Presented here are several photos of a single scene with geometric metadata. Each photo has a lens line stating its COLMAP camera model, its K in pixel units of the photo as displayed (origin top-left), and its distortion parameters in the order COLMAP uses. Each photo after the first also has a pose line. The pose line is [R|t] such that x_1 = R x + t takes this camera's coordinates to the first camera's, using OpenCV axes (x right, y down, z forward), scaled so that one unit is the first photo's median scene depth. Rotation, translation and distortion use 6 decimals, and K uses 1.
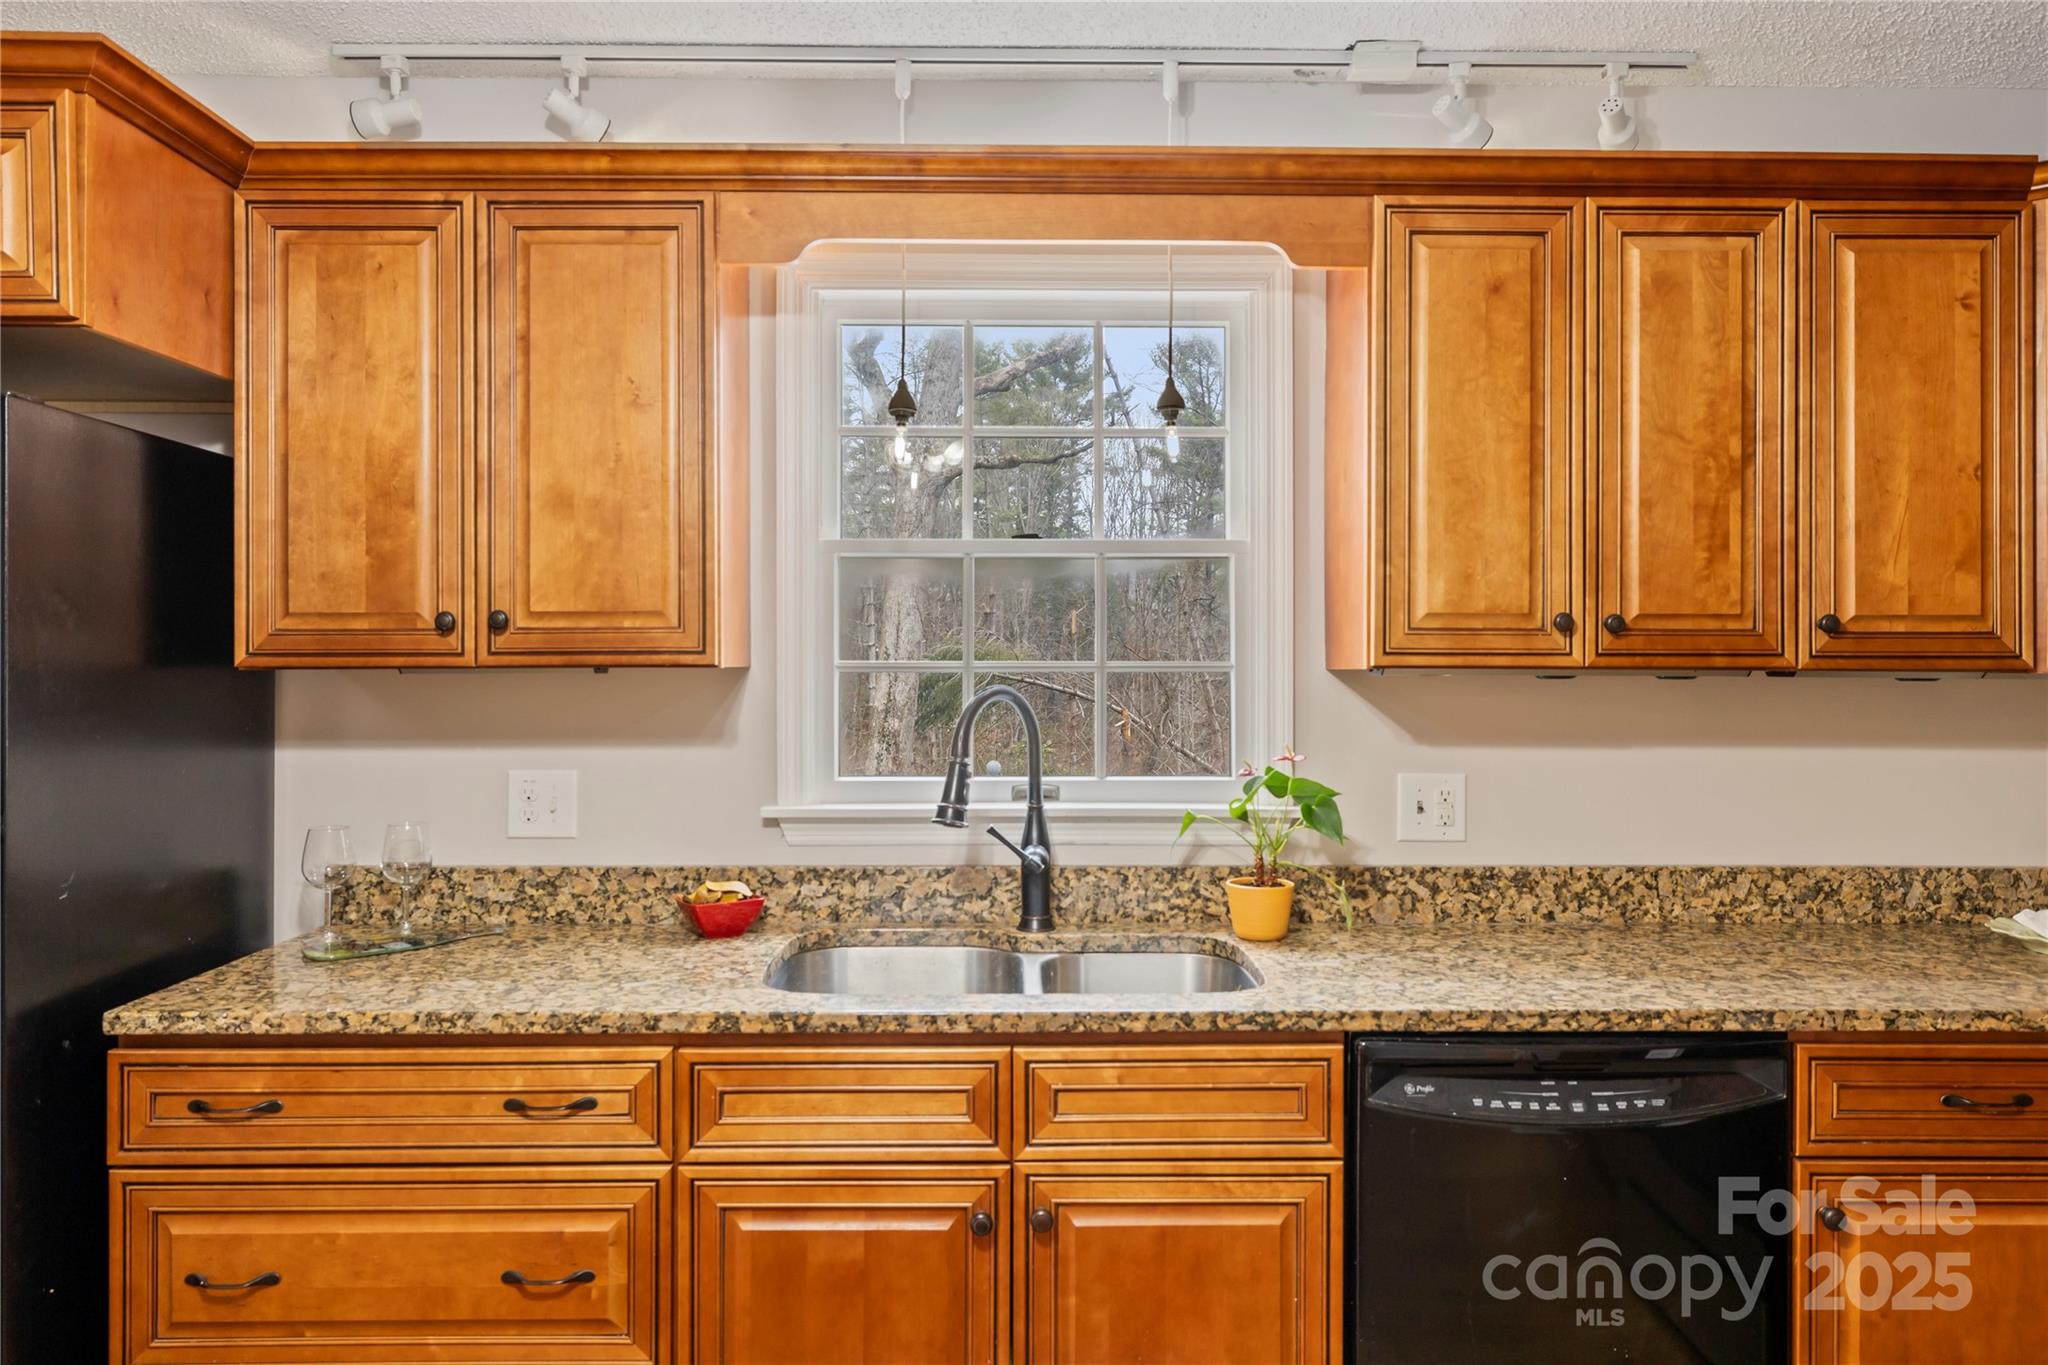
lens RADIAL K [[1386.6, 0, 1015.9], [0, 1386.6, 656.6], [0, 0, 1]] dist [0.002372, -0.000360]
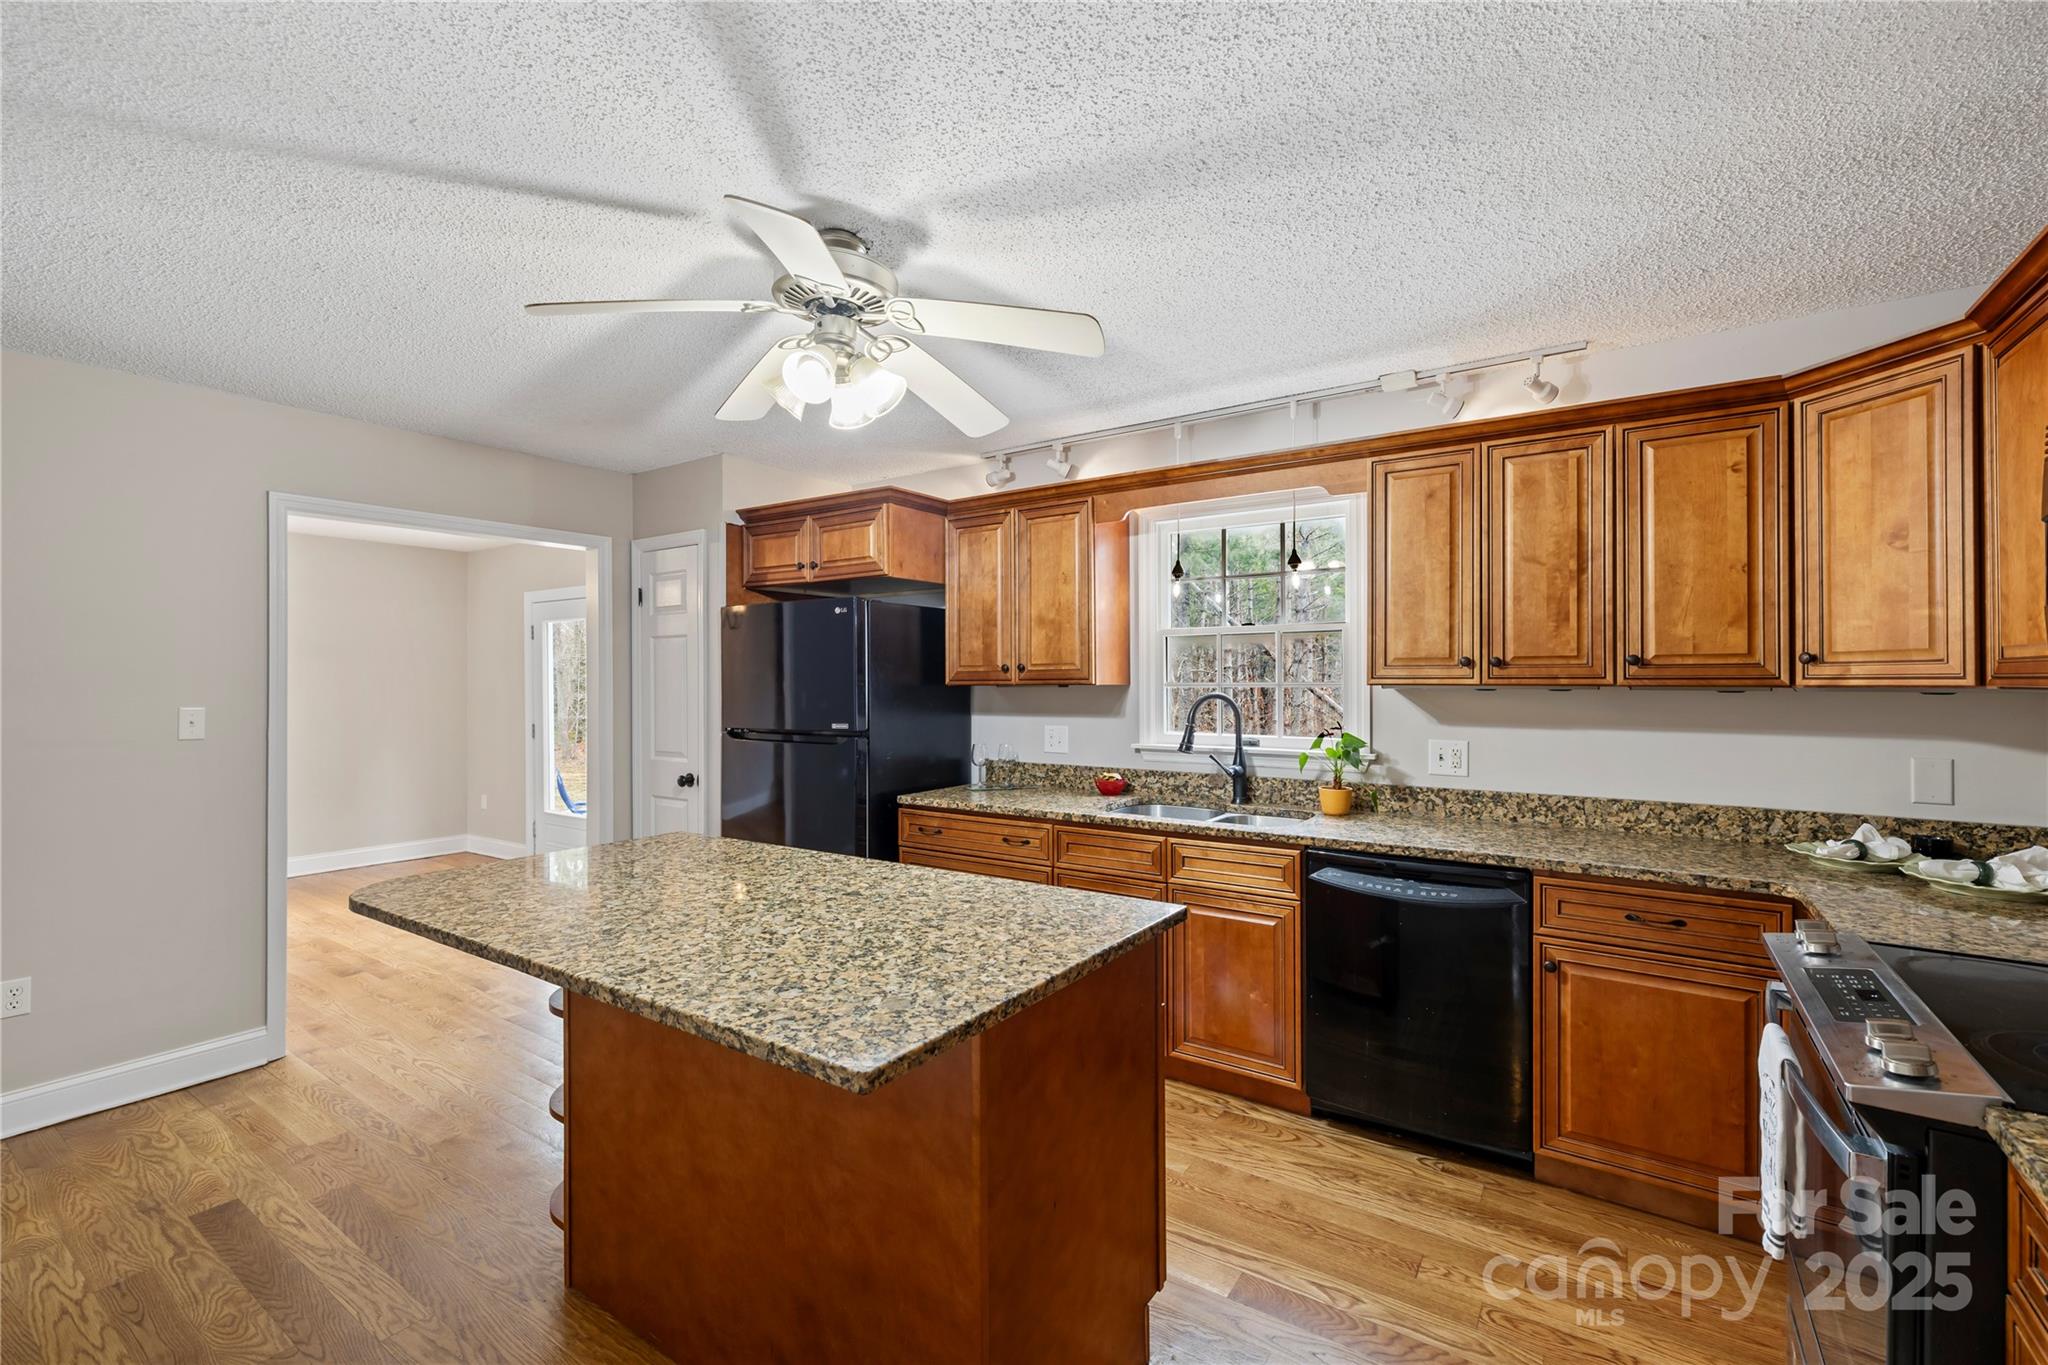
lens RADIAL K [[868.3, 0, 1022.2], [0, 868.3, 678.1], [0, 0, 1]] dist [-0.000274, -0.000132]
pose [[0.818223, -0.004895, -0.574881, 0.581215], [0.004780, 0.999987, -0.001711, -0.002366], [0.574882, -0.001348, 0.818236, -0.362223]]
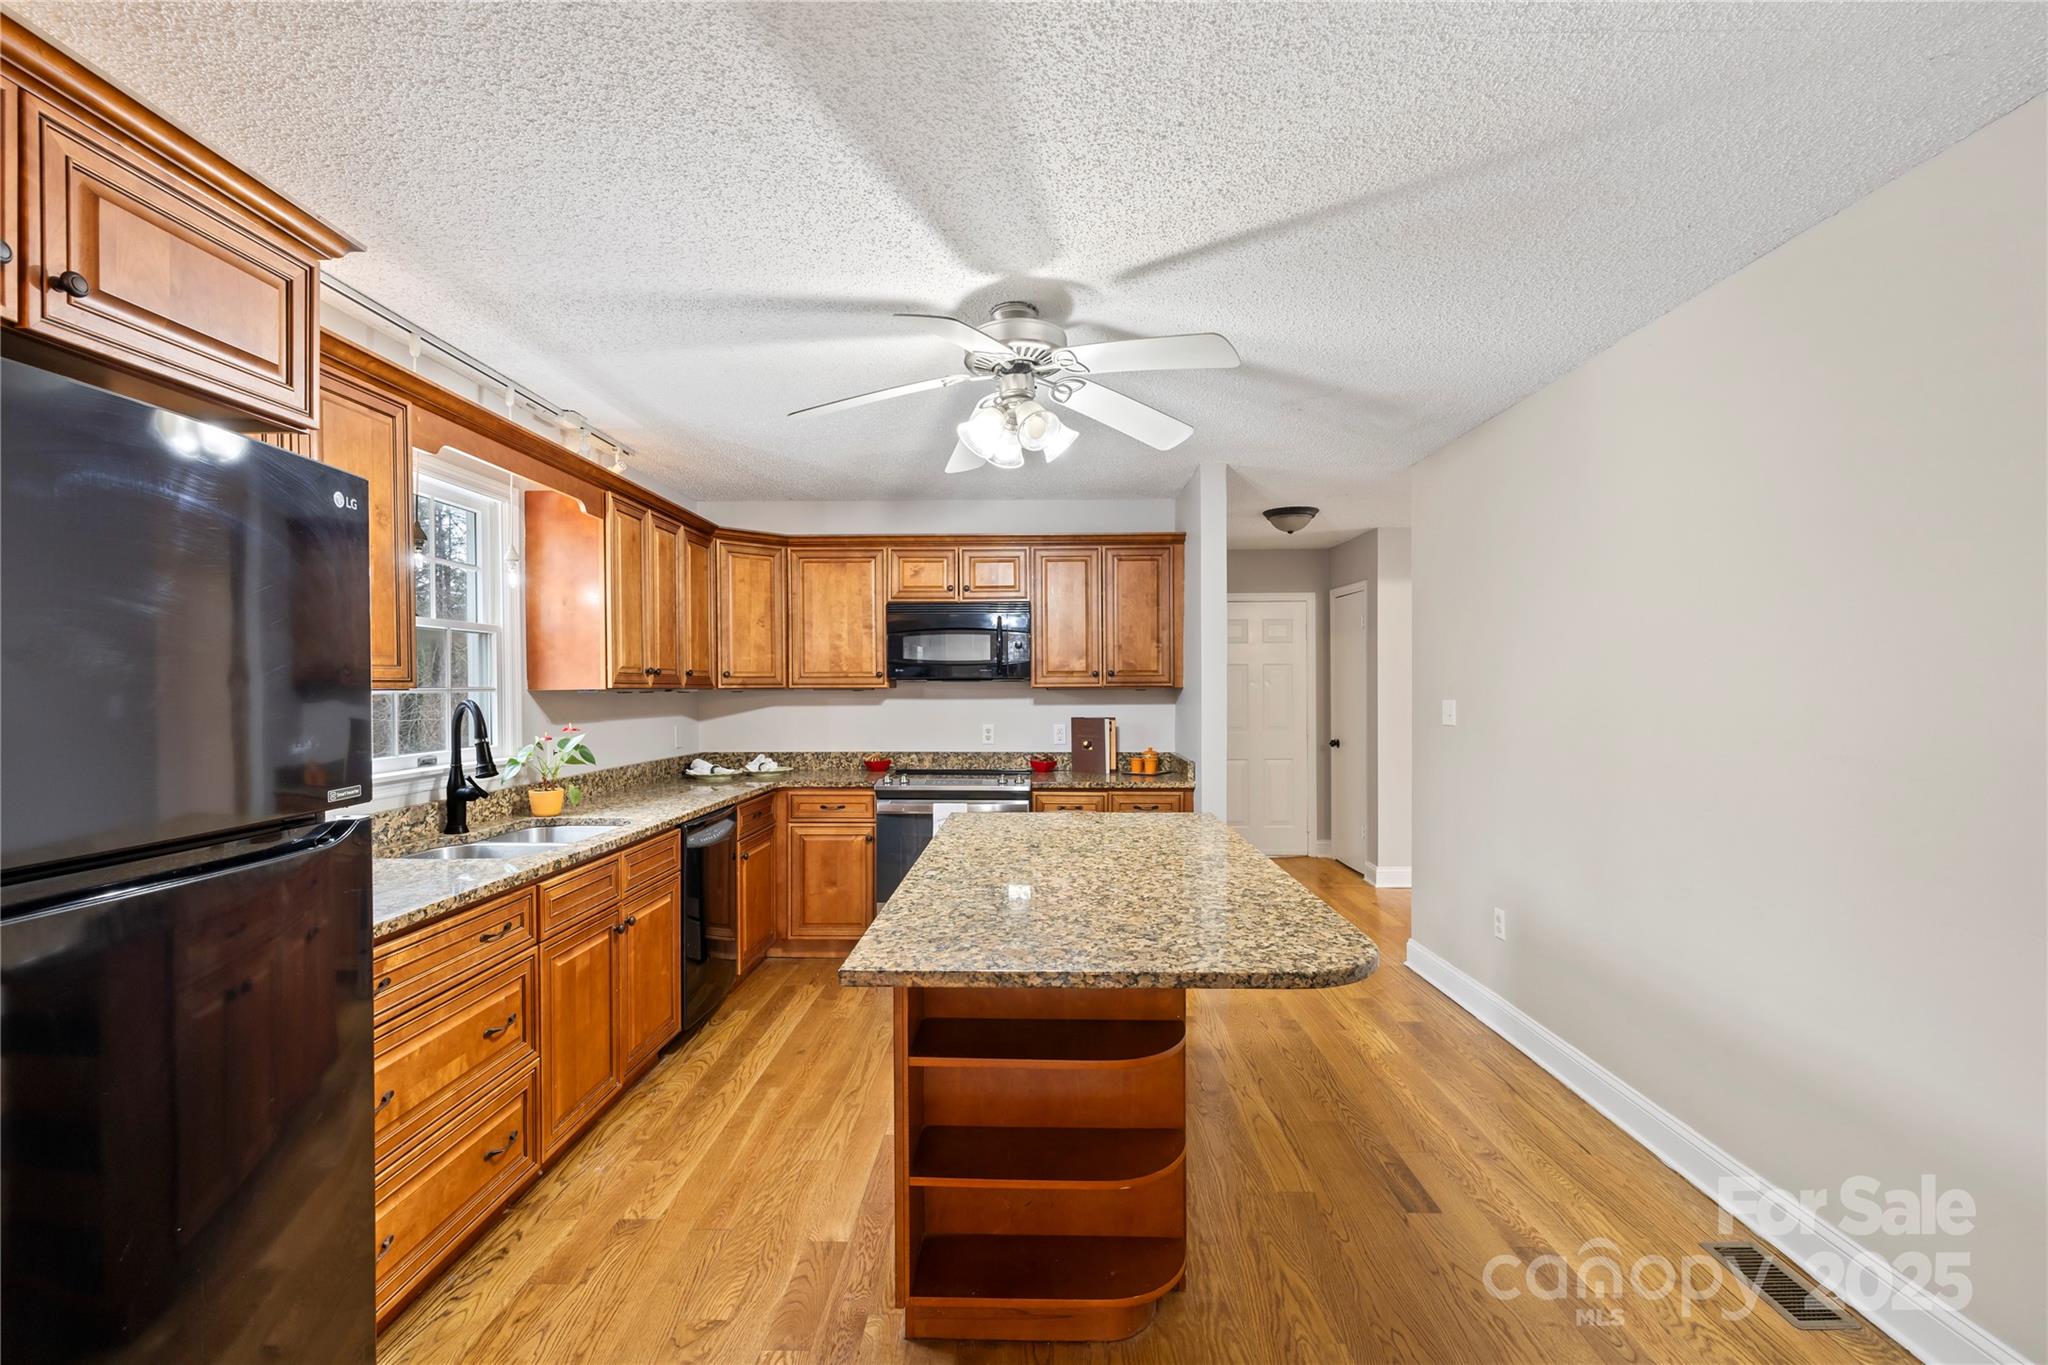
lens RADIAL K [[868.7, 0, 1019.1], [0, 868.7, 689.4], [0, 0, 1]] dist [-0.000089, -0.000033]
pose [[0.041921, -0.004850, 0.999109, -1.214703], [0.001870, 0.999987, 0.004776, 0.003418], [-0.999119, 0.001668, 0.041930, 0.232708]]
